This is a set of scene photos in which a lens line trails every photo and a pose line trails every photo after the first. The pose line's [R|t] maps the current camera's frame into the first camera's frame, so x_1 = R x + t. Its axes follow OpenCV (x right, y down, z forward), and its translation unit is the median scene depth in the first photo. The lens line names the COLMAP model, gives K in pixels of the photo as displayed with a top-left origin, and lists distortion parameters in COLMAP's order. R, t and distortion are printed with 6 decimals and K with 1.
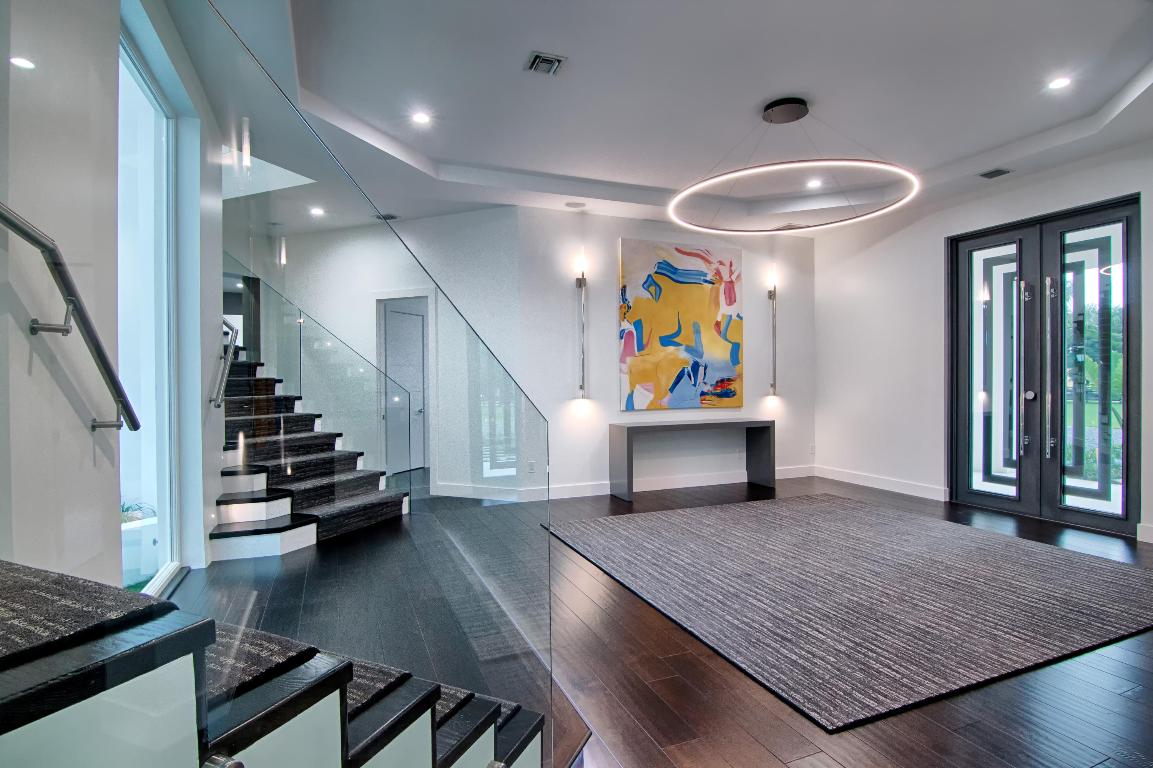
lens RADIAL K [[586.0, 0, 576.5], [0, 586.0, 384.0], [0, 0, 1]] dist [0.003507, -0.016681]
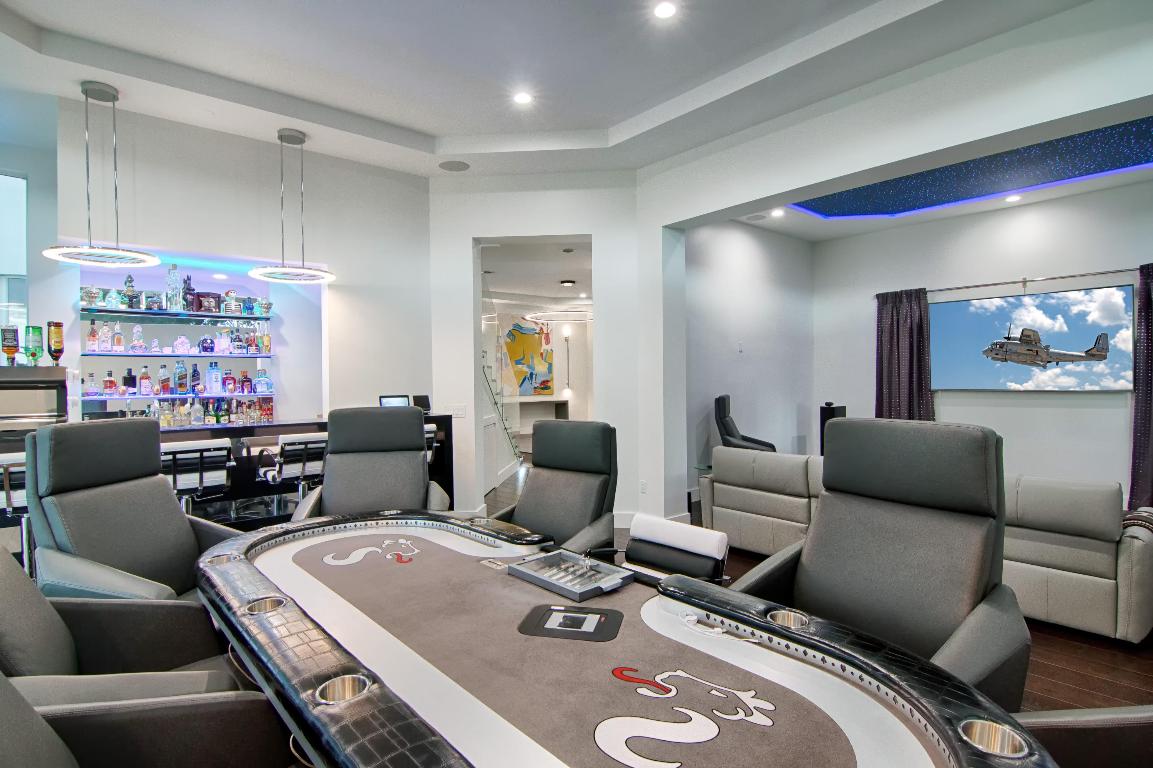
lens RADIAL K [[586.0, 0, 576.5], [0, 586.0, 384.0], [0, 0, 1]] dist [0.003507, -0.016681]
pose [[0.946025, -0.006109, 0.324036, -0.312387], [0.008727, 0.999940, -0.006626, 0.017634], [-0.323977, 0.009096, 0.946021, -0.990385]]
